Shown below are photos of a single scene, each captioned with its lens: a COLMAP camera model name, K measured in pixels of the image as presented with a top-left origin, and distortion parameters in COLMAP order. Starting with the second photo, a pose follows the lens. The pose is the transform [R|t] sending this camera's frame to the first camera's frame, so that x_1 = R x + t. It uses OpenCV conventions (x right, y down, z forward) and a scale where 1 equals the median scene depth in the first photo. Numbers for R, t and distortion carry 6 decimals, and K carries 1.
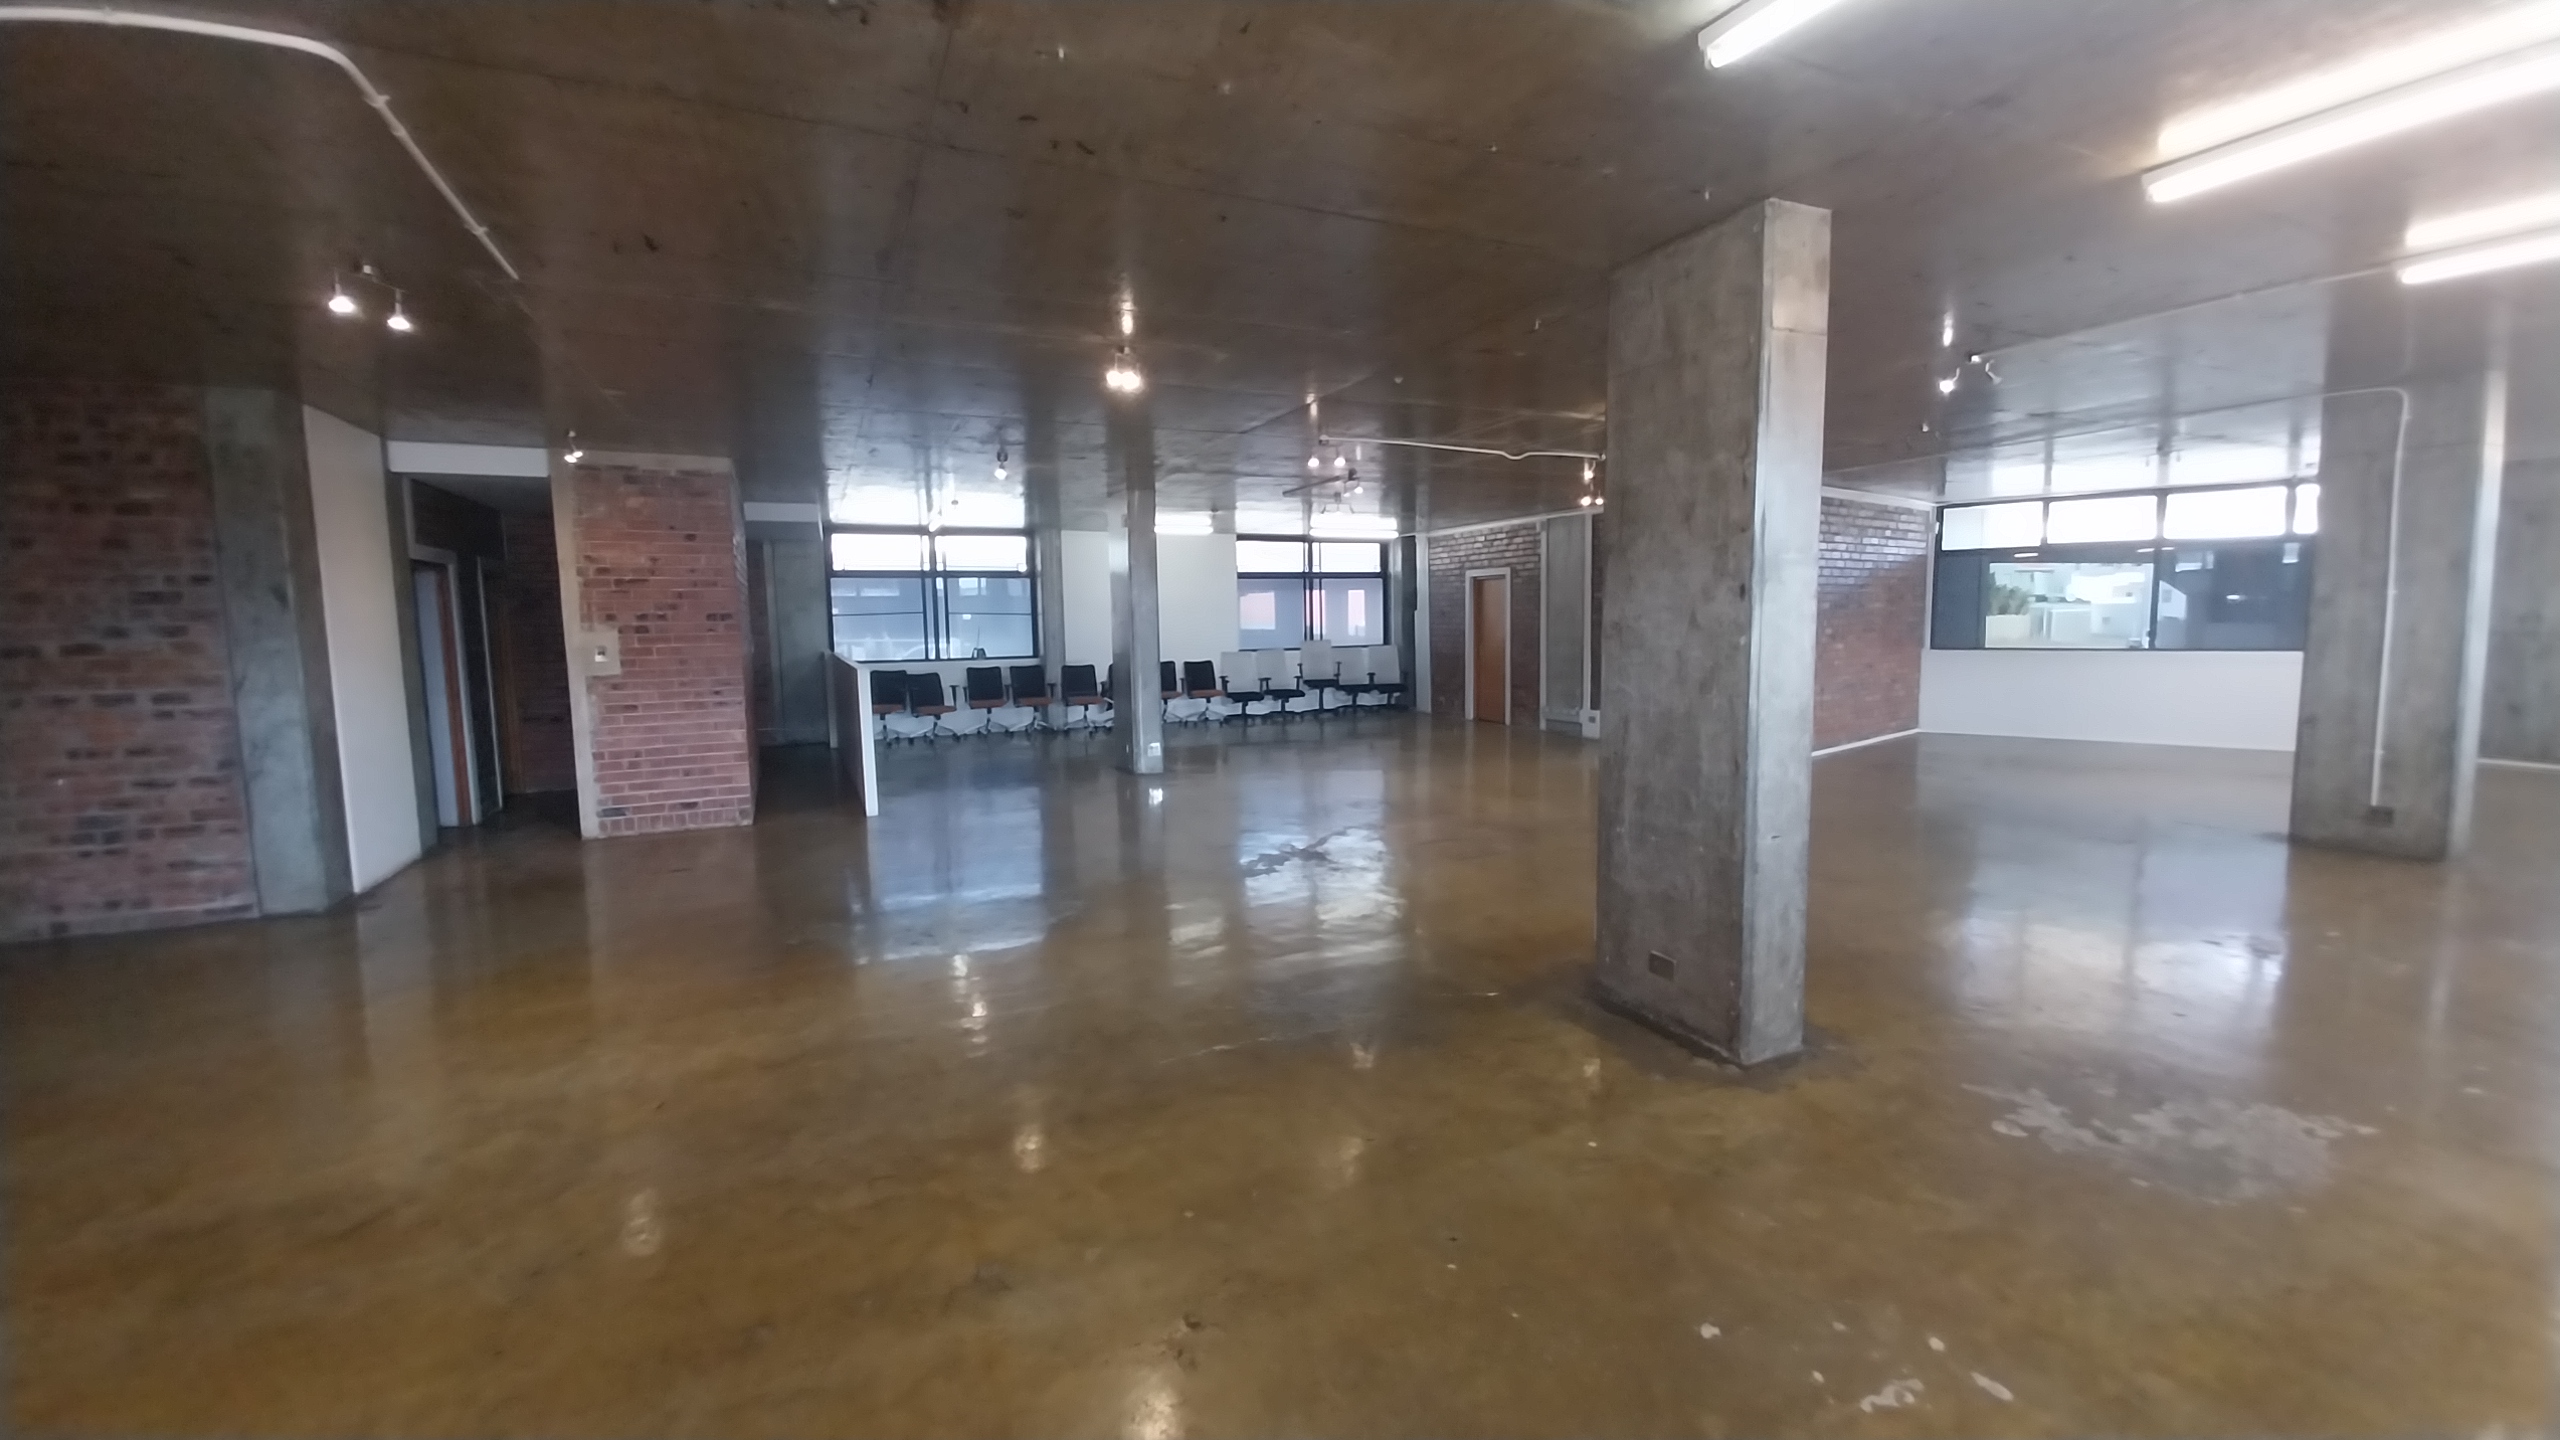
lens RADIAL K [[1013.2, 0, 1280.0], [0, 1013.2, 720.0], [0, 0, 1]] dist [0.049024, -0.028598]
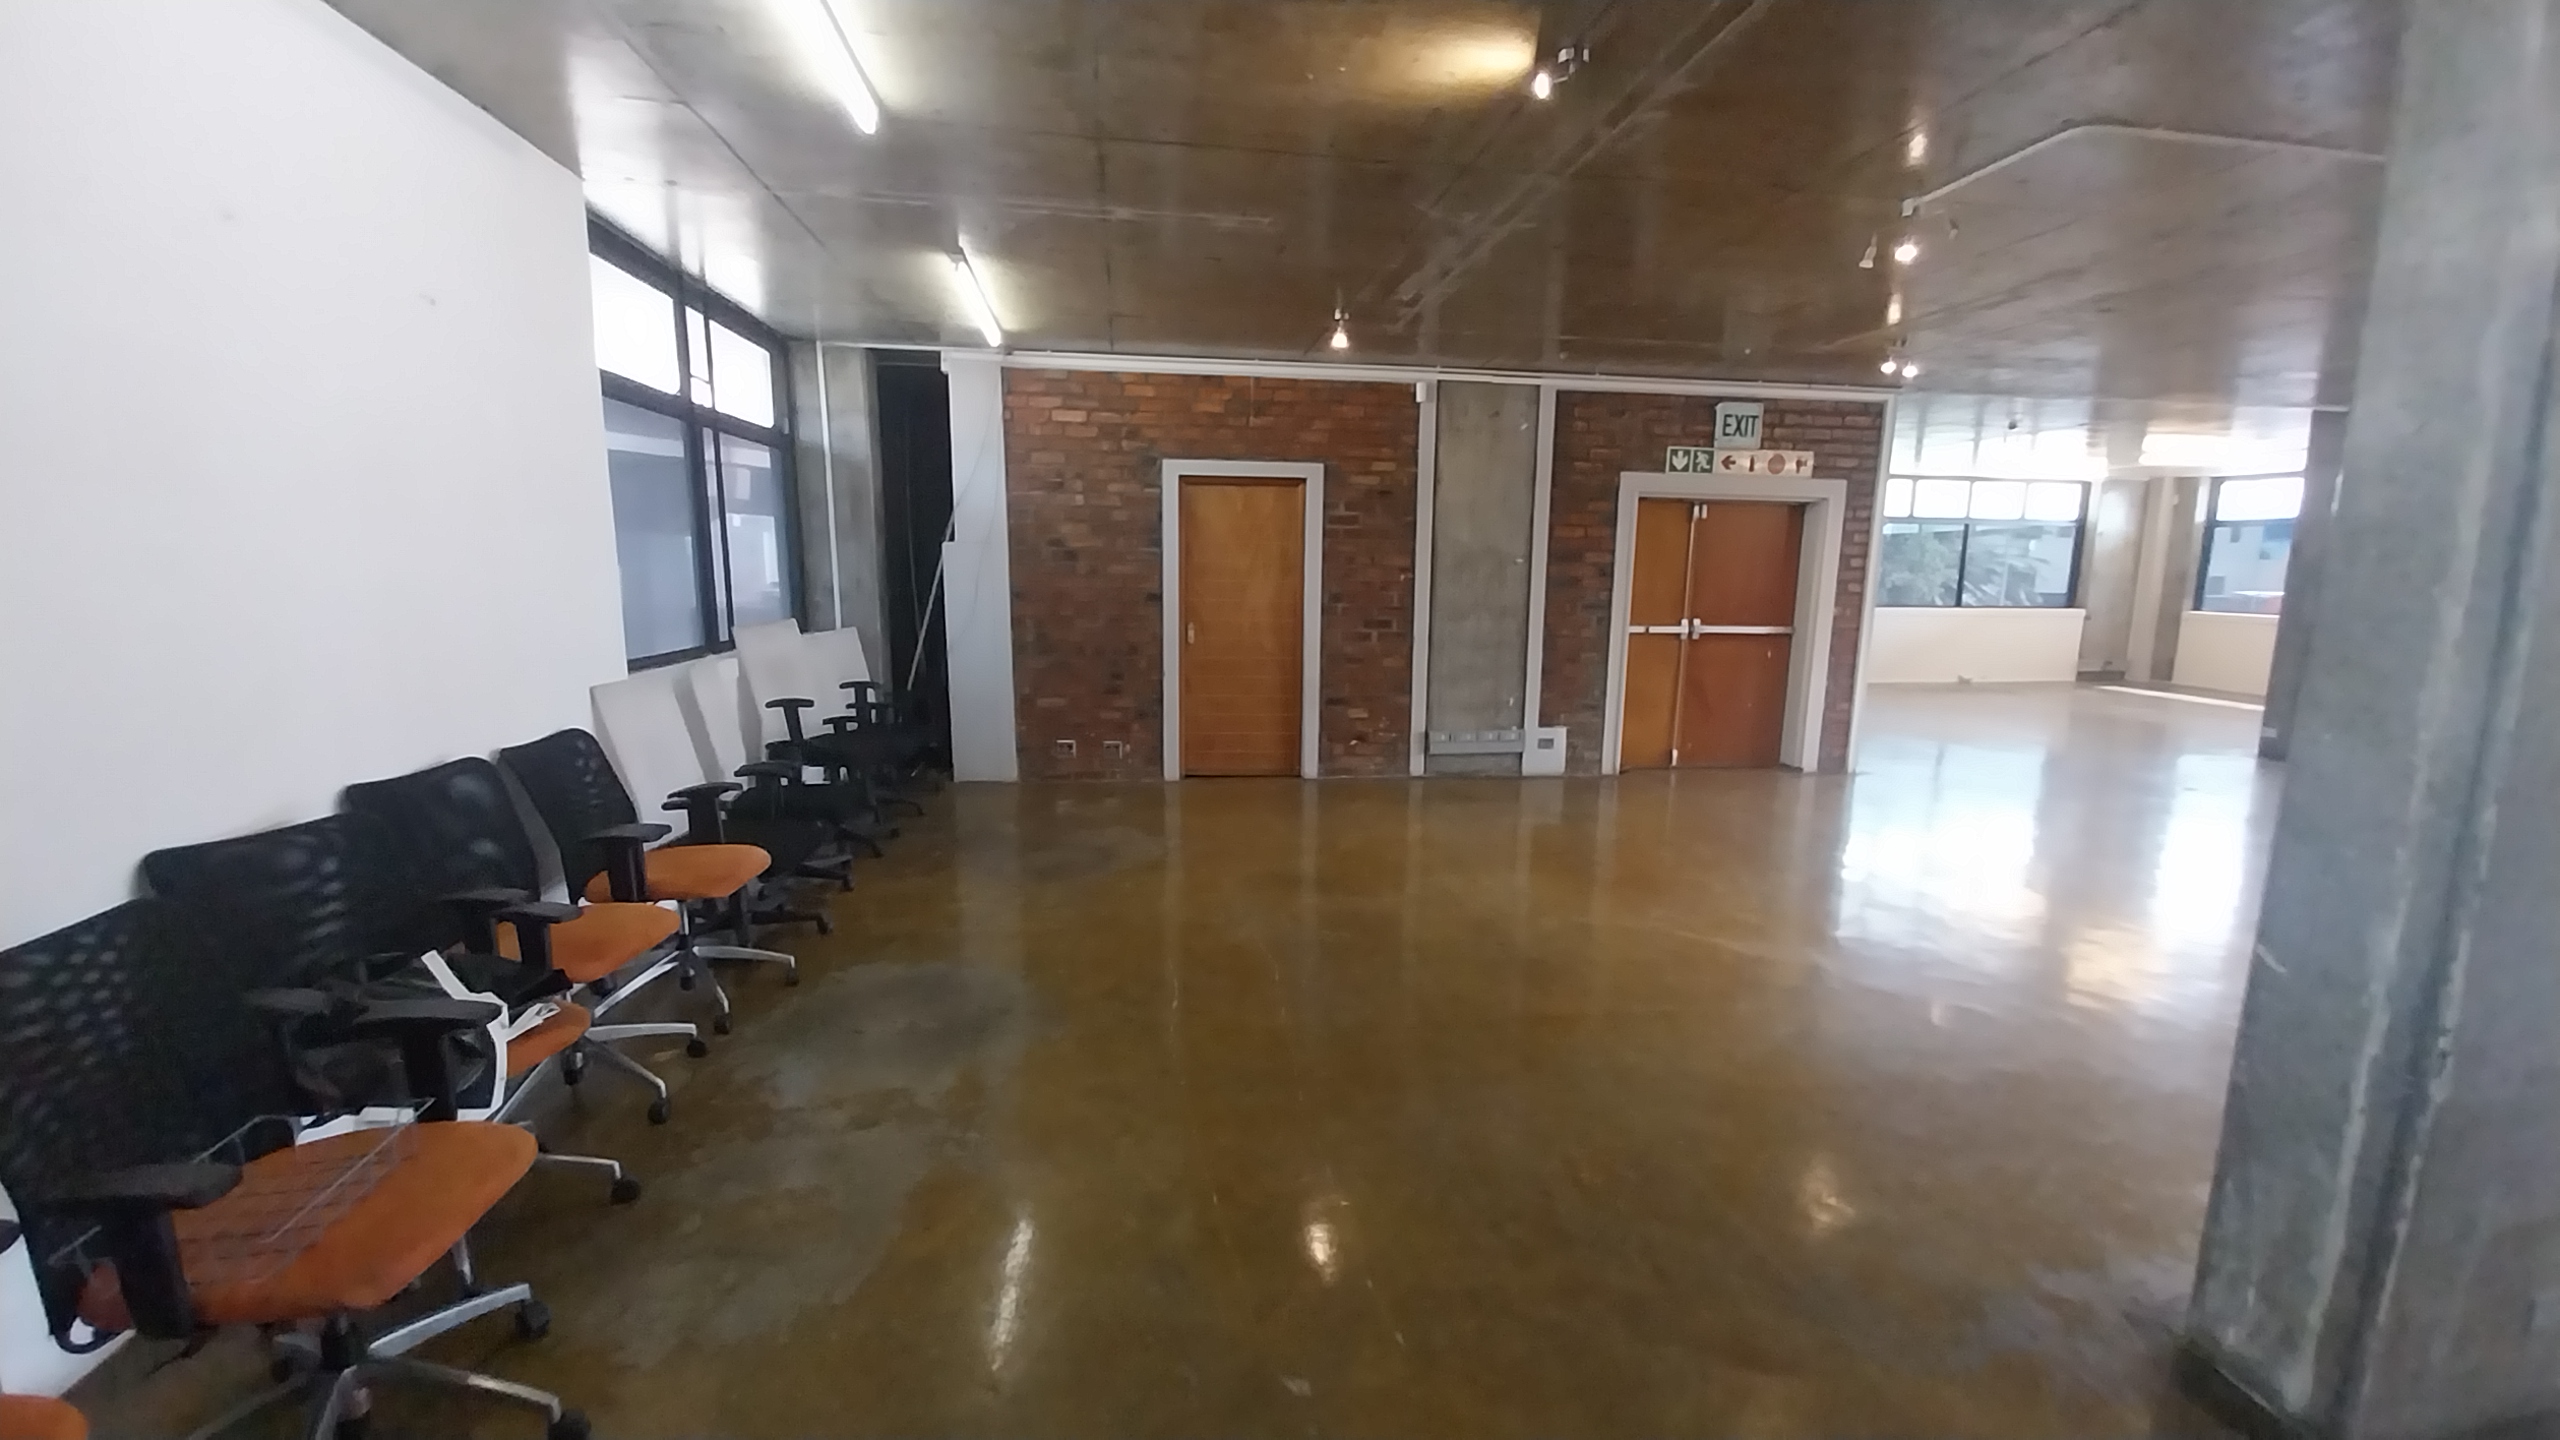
lens RADIAL K [[1027.4, 0, 1277.7], [0, 1027.4, 731.9], [0, 0, 1]] dist [0.001156, -0.000135]
pose [[0.289401, -0.138259, 0.947170, -0.501834], [0.082172, 0.989449, 0.119323, -0.151117], [-0.953674, 0.043299, 0.297709, 1.610694]]
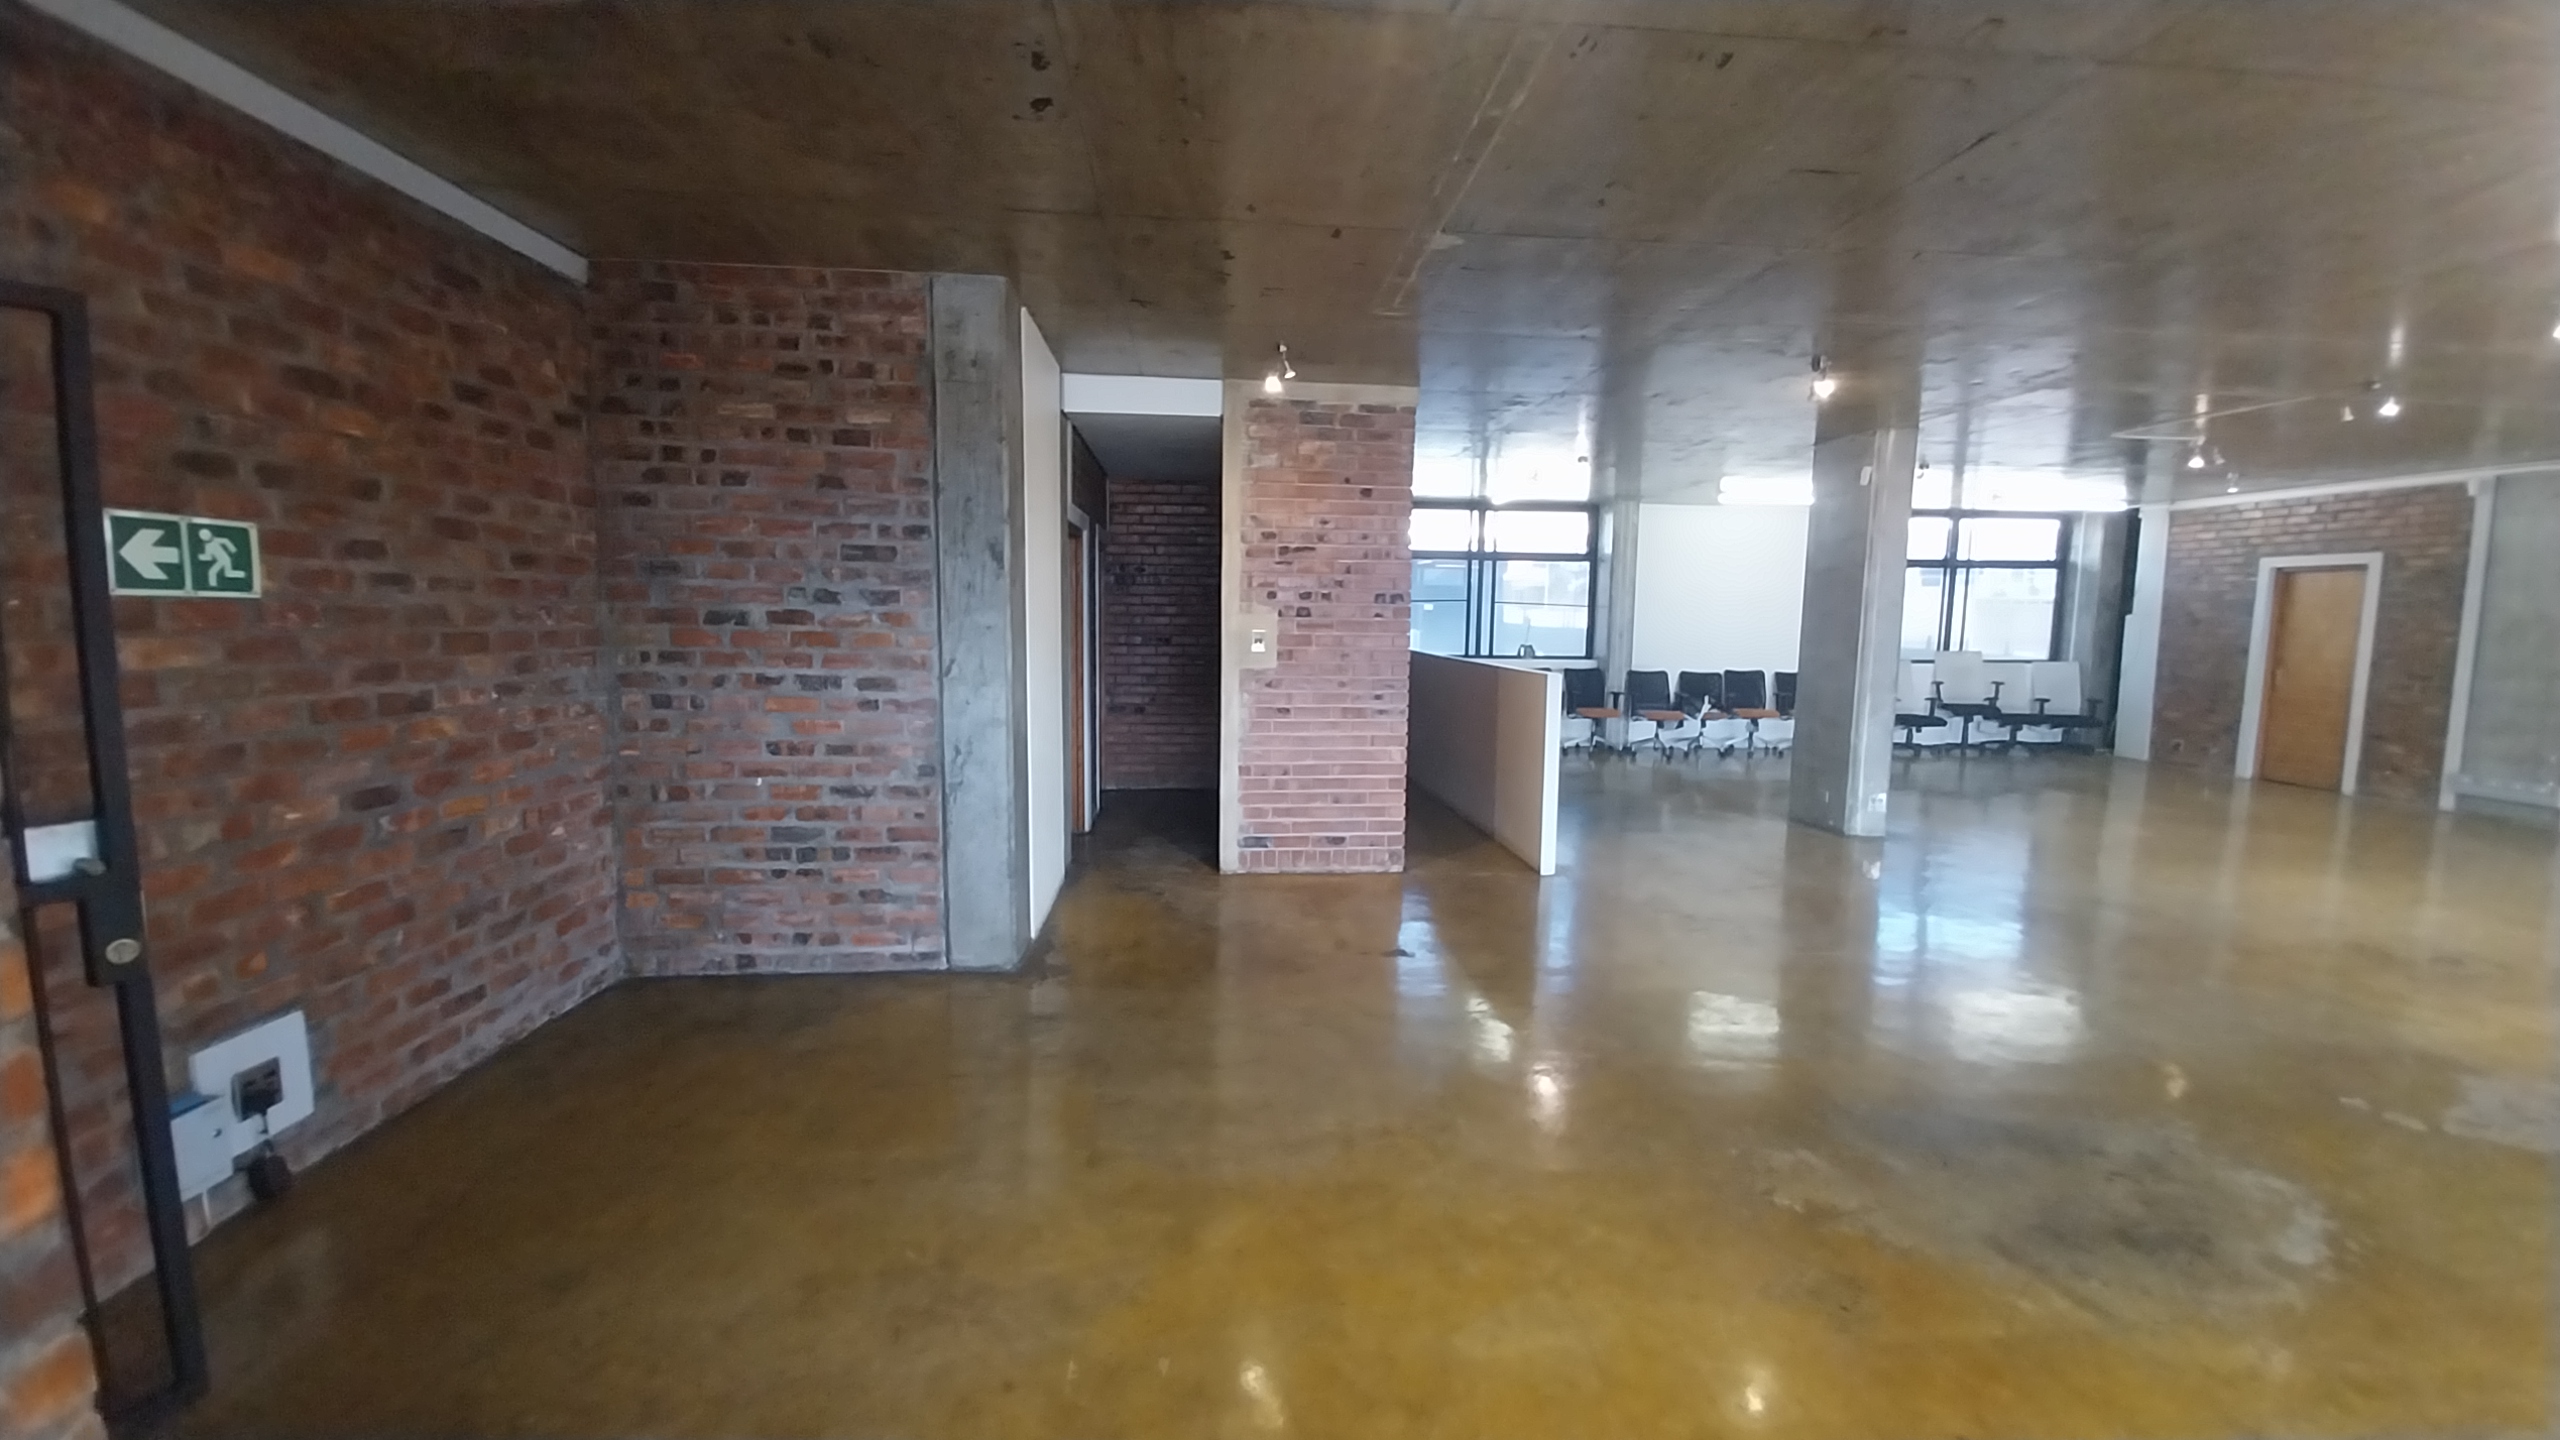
lens RADIAL K [[1027.4, 0, 1277.7], [0, 1027.4, 731.9], [0, 0, 1]] dist [0.001156, -0.000135]
pose [[0.936450, 0.068495, -0.344049, -0.365144], [-0.063248, 0.997647, 0.026466, -0.016990], [0.345053, -0.003024, 0.938578, 0.263321]]
